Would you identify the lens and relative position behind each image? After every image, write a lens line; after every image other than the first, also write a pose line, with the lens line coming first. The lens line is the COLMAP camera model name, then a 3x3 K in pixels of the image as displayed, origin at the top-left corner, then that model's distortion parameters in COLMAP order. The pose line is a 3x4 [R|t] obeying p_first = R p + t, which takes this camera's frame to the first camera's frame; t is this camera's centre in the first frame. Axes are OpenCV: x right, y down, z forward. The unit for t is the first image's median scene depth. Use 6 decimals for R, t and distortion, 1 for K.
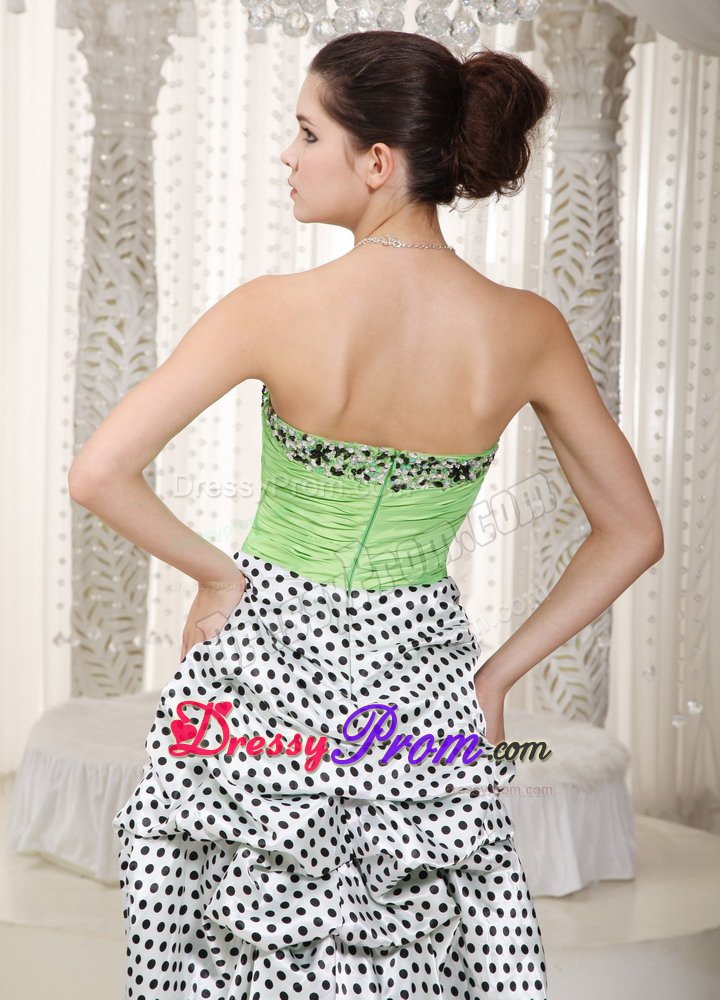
lens RADIAL K [[2850.6, 0, 379.0], [0, 2850.6, 522.4], [0, 0, 1]] dist [0.462161, 0.000000]
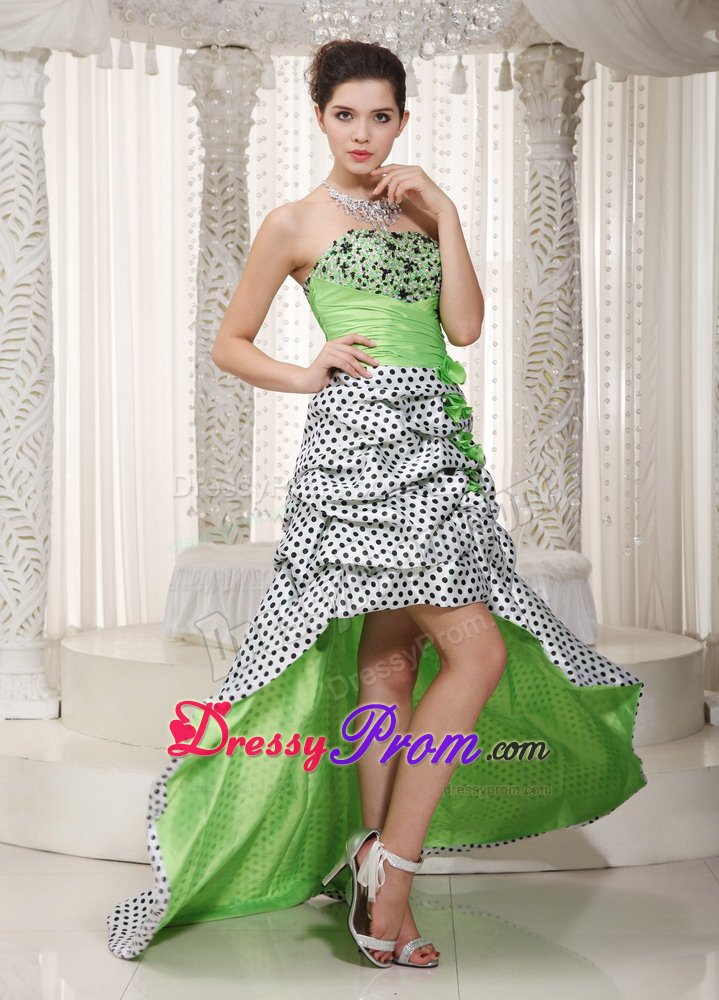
lens RADIAL K [[2228.3, 0, 358.2], [0, 2228.3, 505.3], [0, 0, 1]] dist [0.105686, 0.000000]
pose [[0.999140, -0.030754, -0.027796, 0.002241], [0.030620, 0.999517, -0.005230, 0.044139], [0.027944, 0.004374, 0.999600, -0.100879]]
